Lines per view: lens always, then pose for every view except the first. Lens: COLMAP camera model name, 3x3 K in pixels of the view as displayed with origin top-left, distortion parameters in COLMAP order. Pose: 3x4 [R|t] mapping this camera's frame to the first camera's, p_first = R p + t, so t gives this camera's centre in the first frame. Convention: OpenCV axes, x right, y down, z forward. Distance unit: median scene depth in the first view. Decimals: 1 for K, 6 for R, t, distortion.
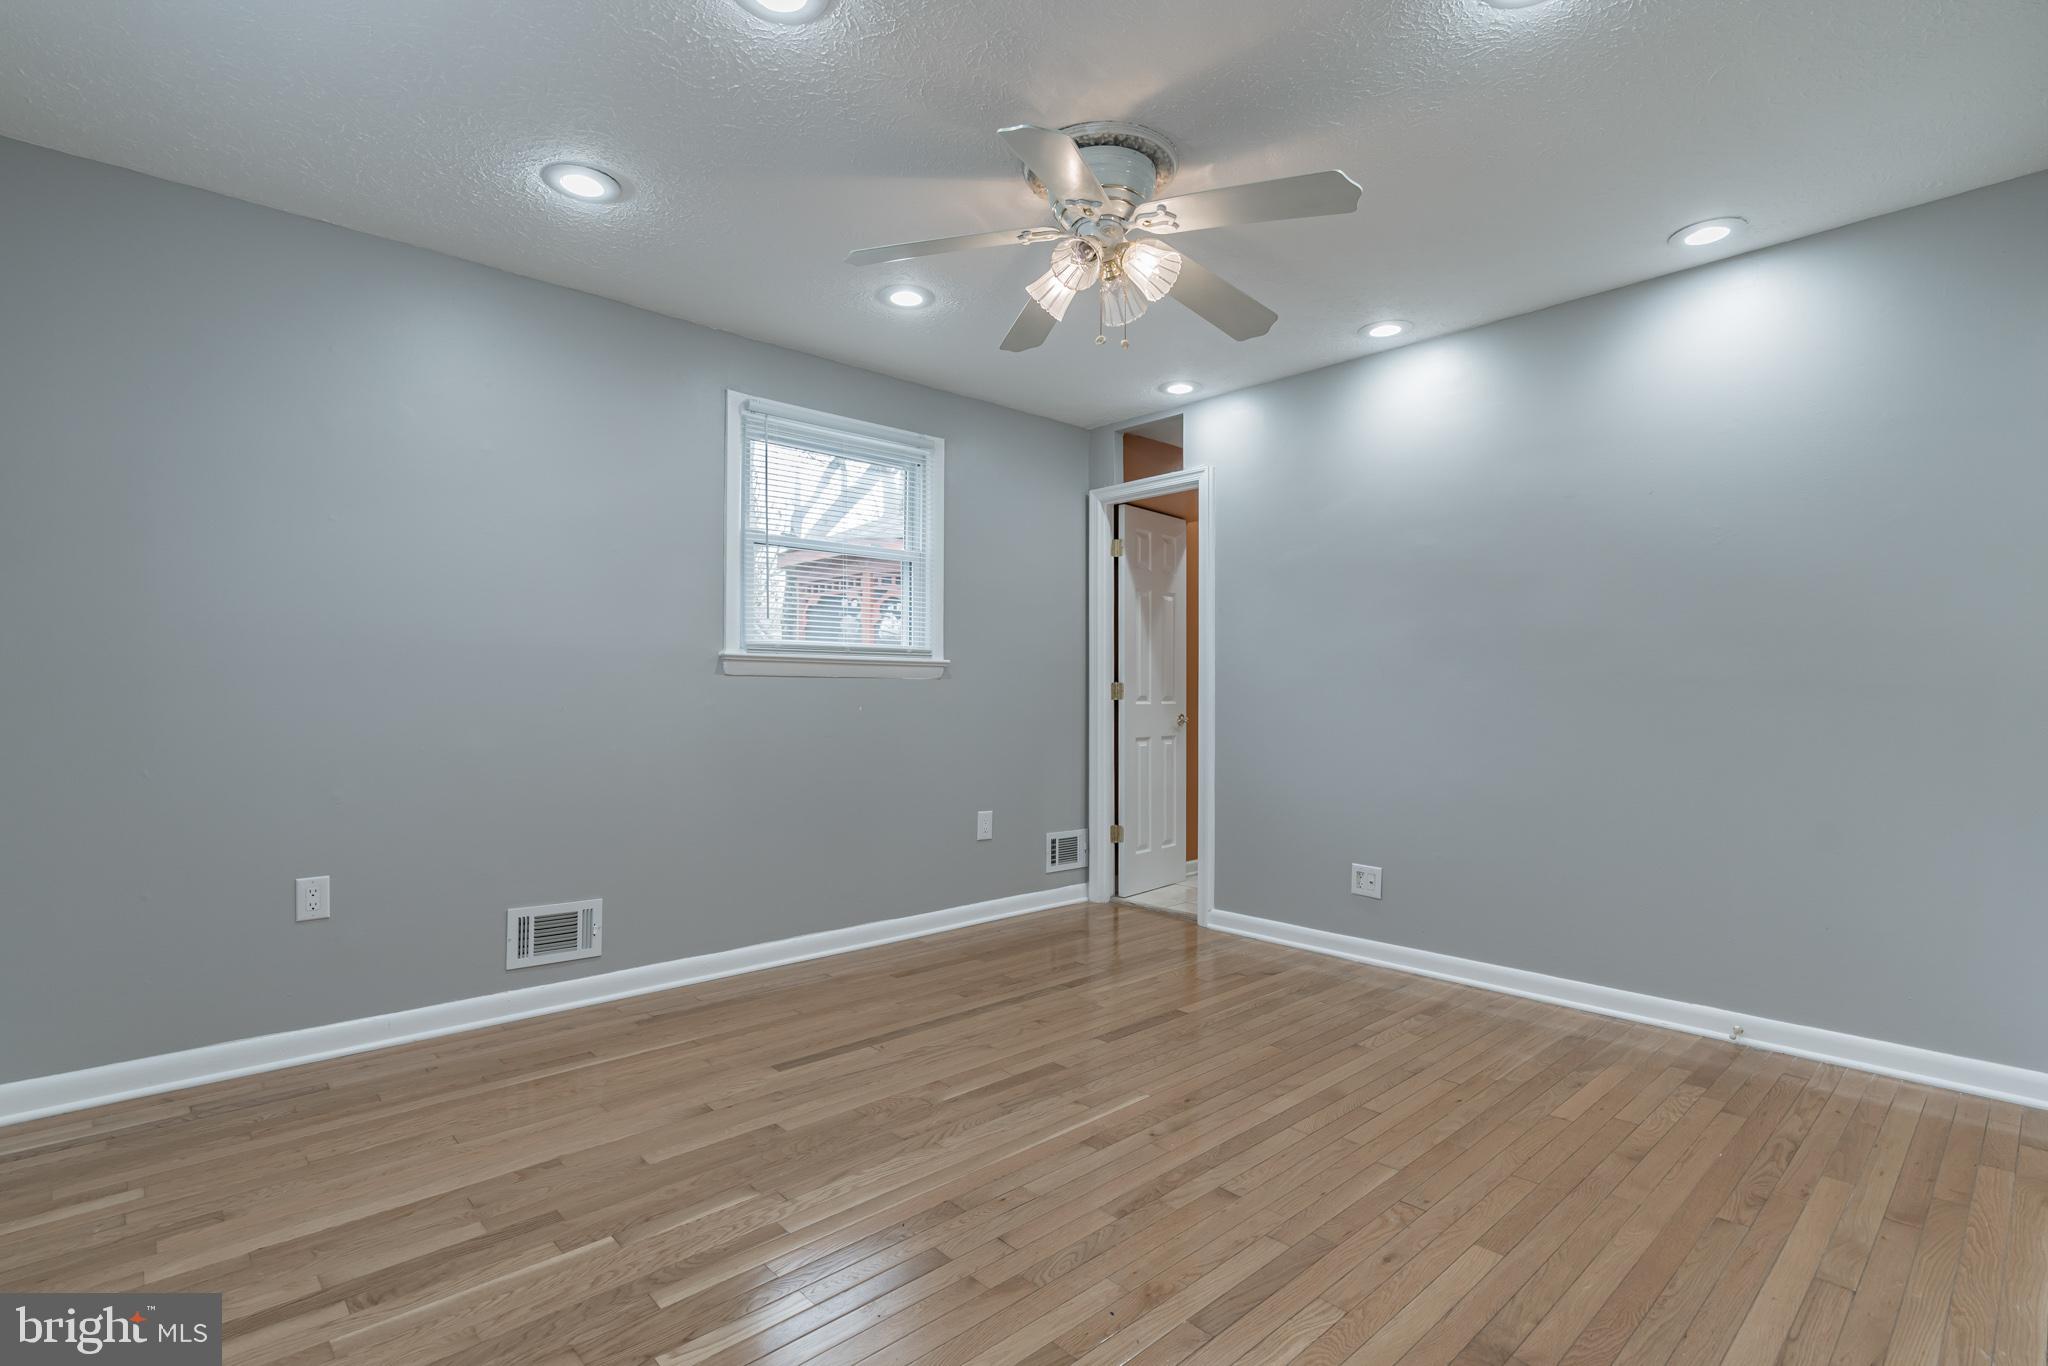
lens RADIAL K [[943.5, 0, 1033.6], [0, 943.5, 686.8], [0, 0, 1]] dist [-0.003083, 0.000729]
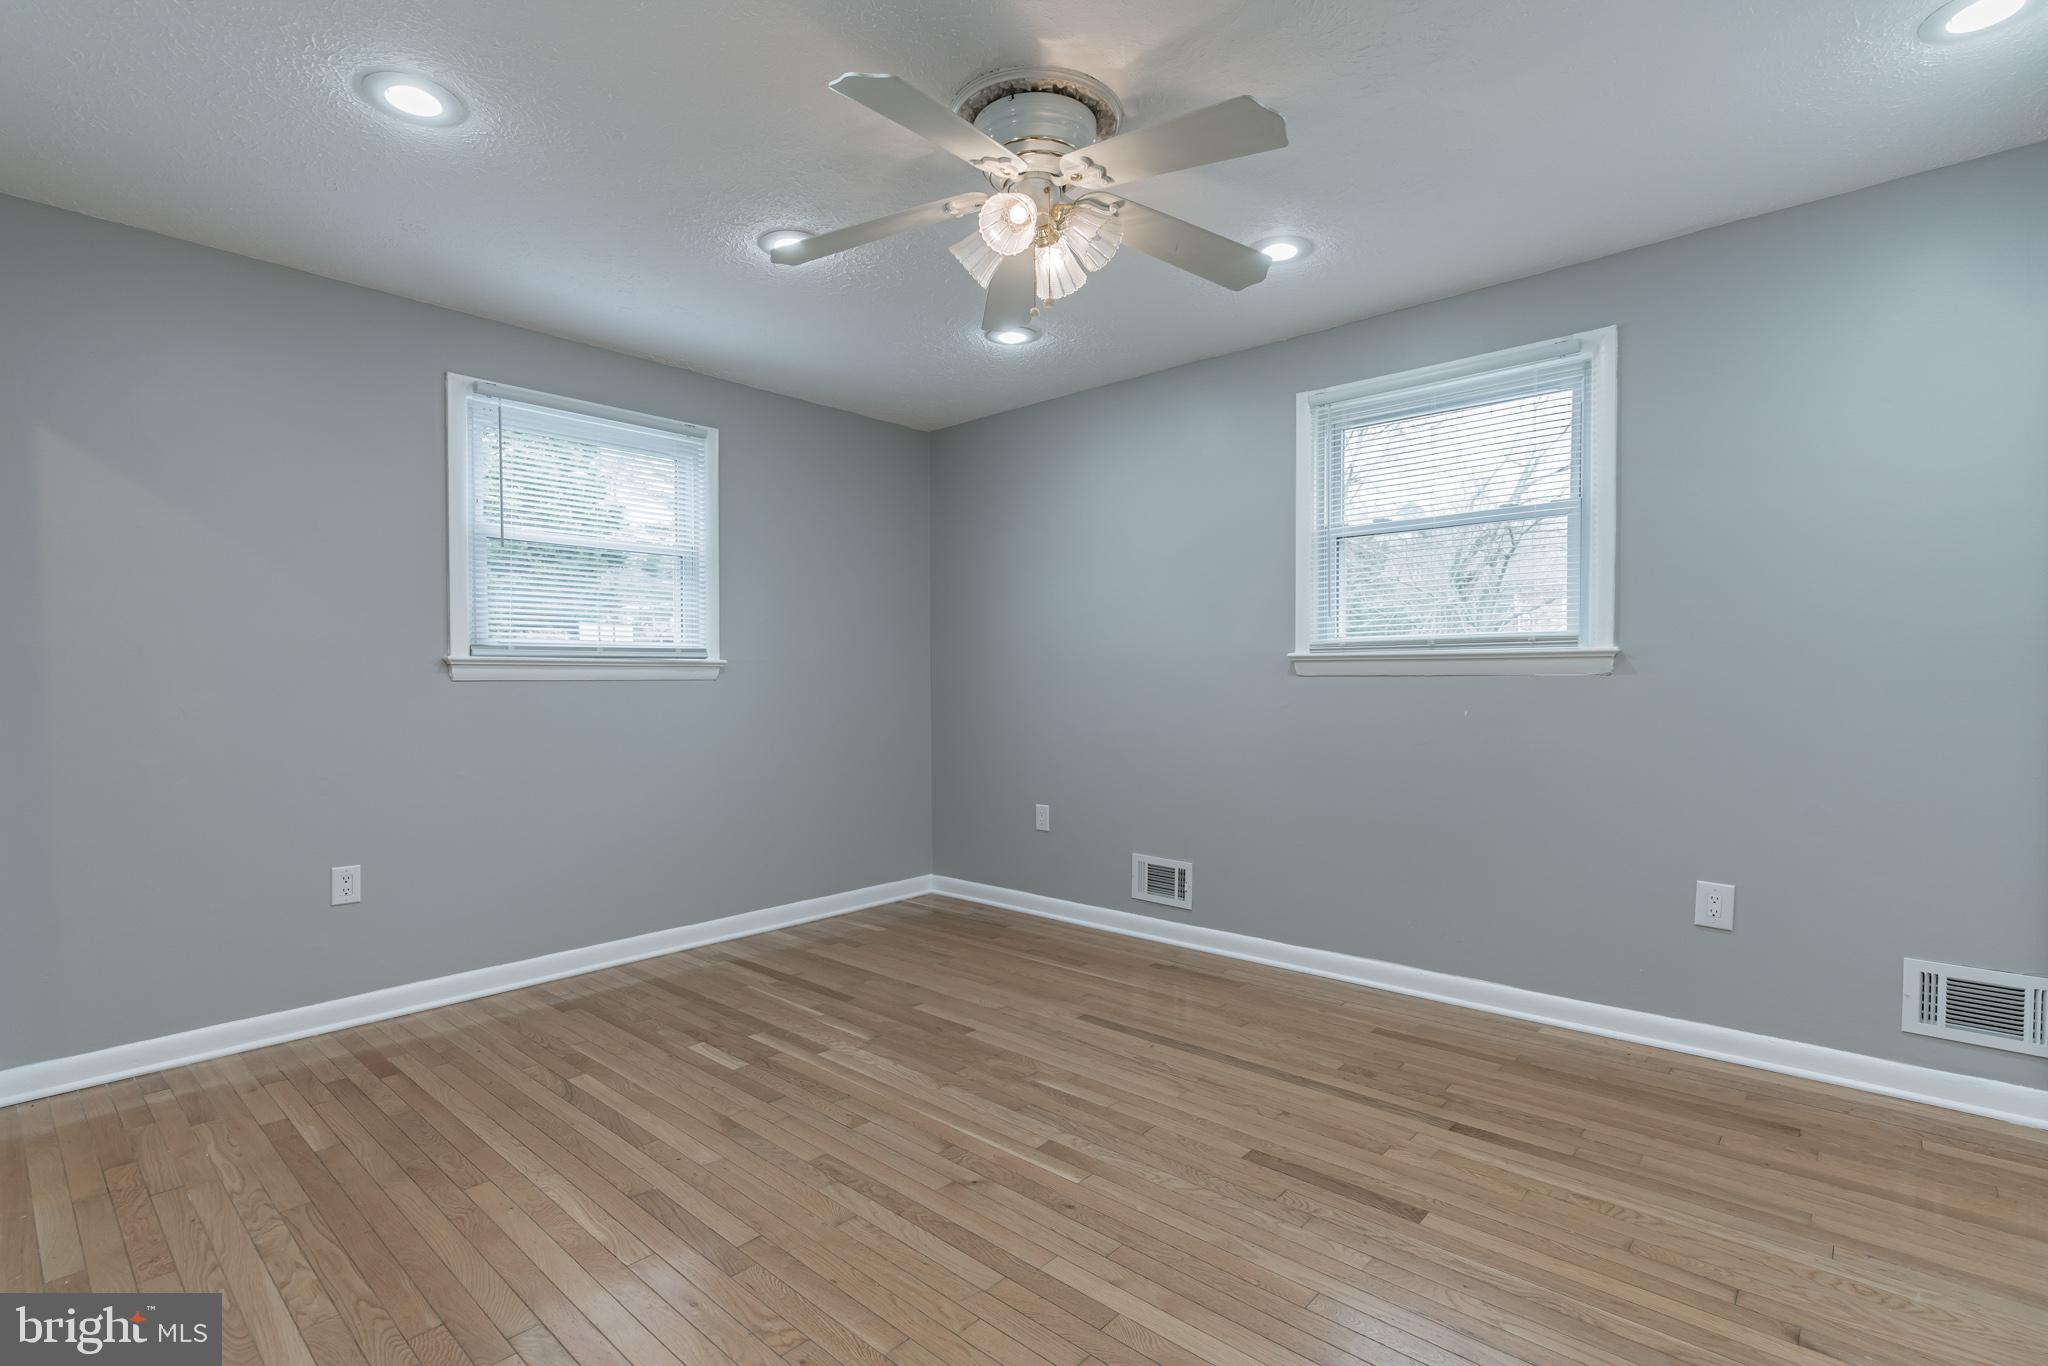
lens RADIAL K [[943.5, 0, 1034.3], [0, 943.5, 687.0], [0, 0, 1]] dist [-0.003083, 0.000729]
pose [[0.114206, -0.001547, -0.993456, 0.727444], [0.005424, 0.999985, -0.000933, -0.001334], [0.993442, -0.005282, 0.114212, 0.669781]]
